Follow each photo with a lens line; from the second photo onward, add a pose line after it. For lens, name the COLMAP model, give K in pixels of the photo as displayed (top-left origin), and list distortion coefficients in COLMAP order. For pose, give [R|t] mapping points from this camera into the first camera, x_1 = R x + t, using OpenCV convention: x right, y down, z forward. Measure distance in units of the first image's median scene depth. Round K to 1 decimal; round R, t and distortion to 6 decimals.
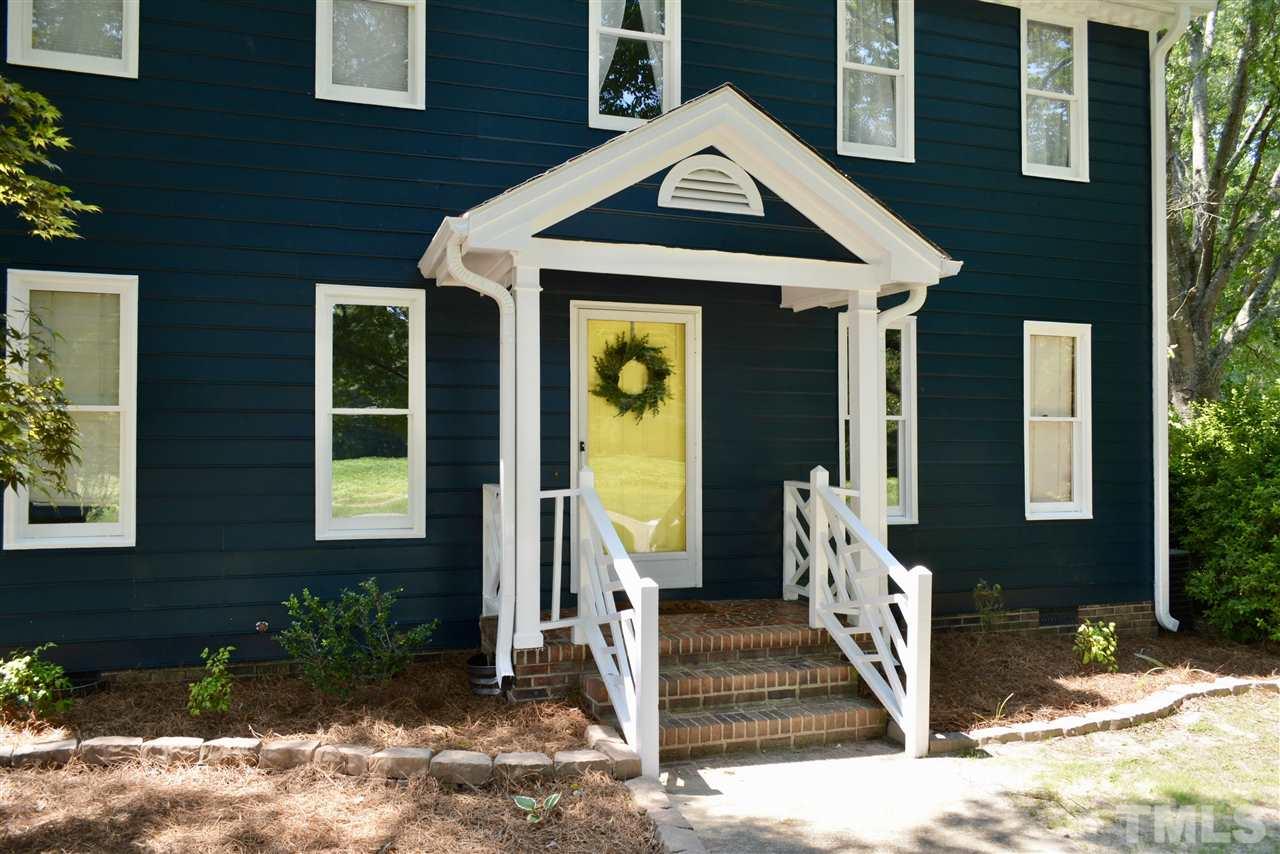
lens RADIAL K [[1020.8, 0, 640.0], [0, 1020.8, 427.0], [0, 0, 1]] dist [-0.004204, 0.002774]
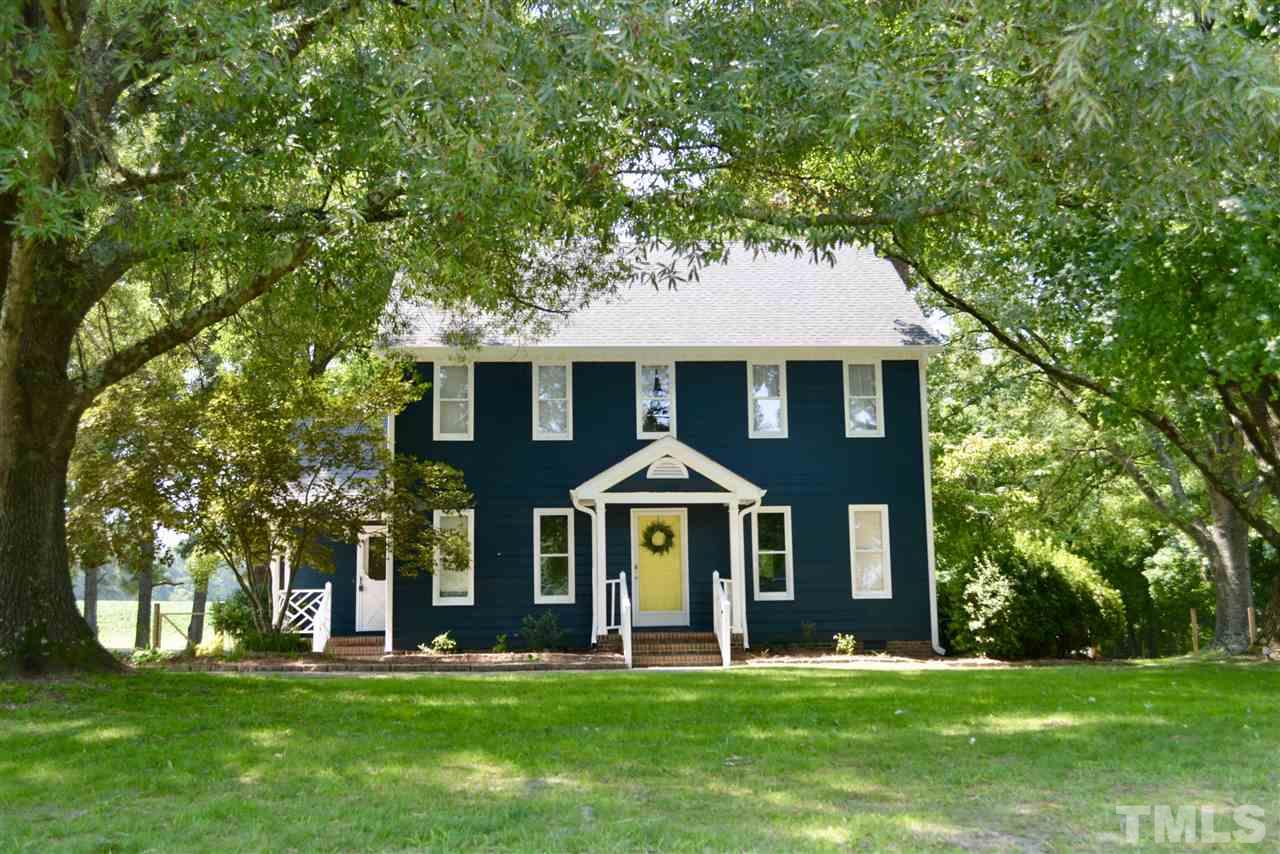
lens RADIAL K [[1221.2, 0, 640.0], [0, 1221.2, 427.0], [0, 0, 1]] dist [0.005990, 0.004053]
pose [[0.965568, -0.057011, -0.253825, 0.780849], [0.023495, 0.990815, -0.133166, 0.083096], [0.259086, 0.122617, 0.958039, -2.035205]]
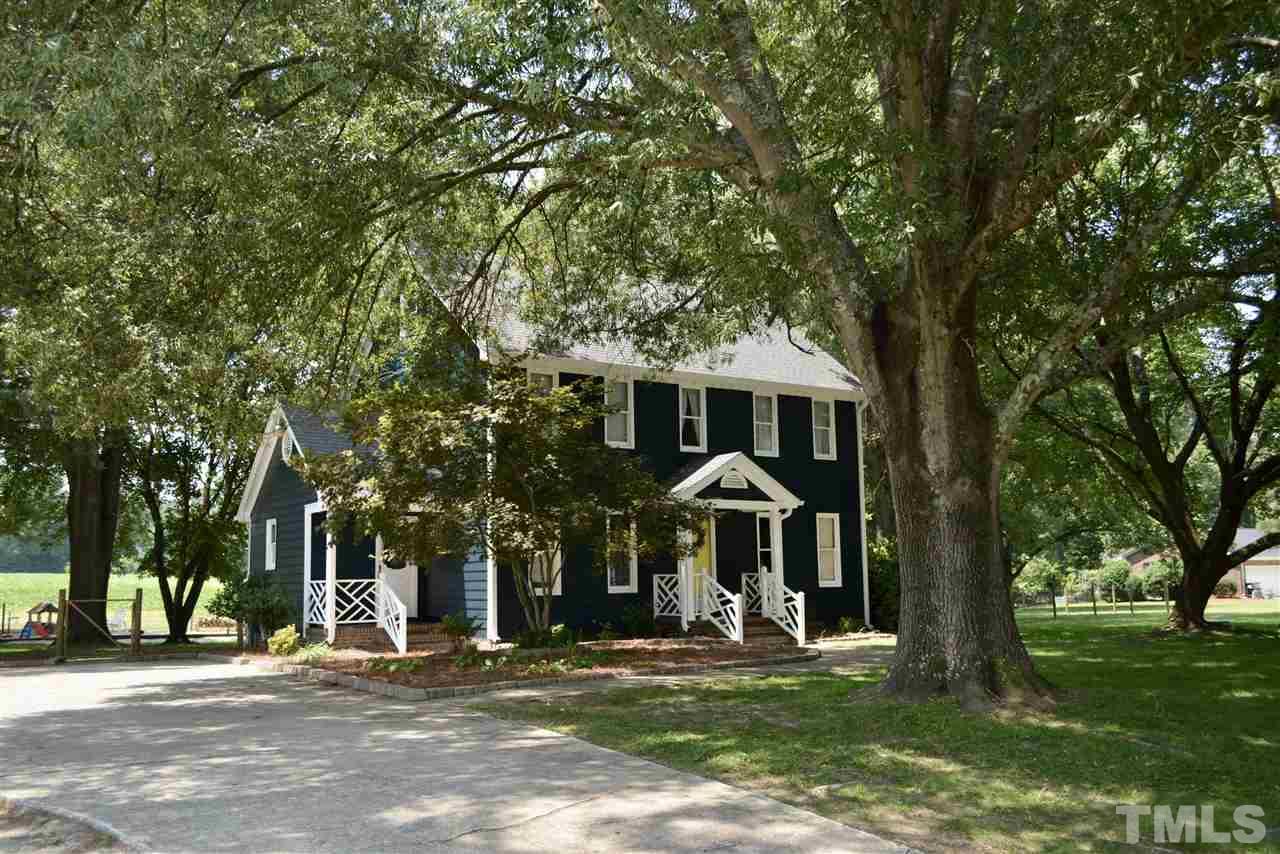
lens RADIAL K [[1105.9, 0, 640.0], [0, 1105.9, 427.0], [0, 0, 1]] dist [0.008287, 0.001149]
pose [[0.967193, 0.016212, 0.253526, -1.047999], [0.012478, 0.993726, -0.111147, -0.013524], [-0.253738, 0.110664, 0.960922, -2.197476]]
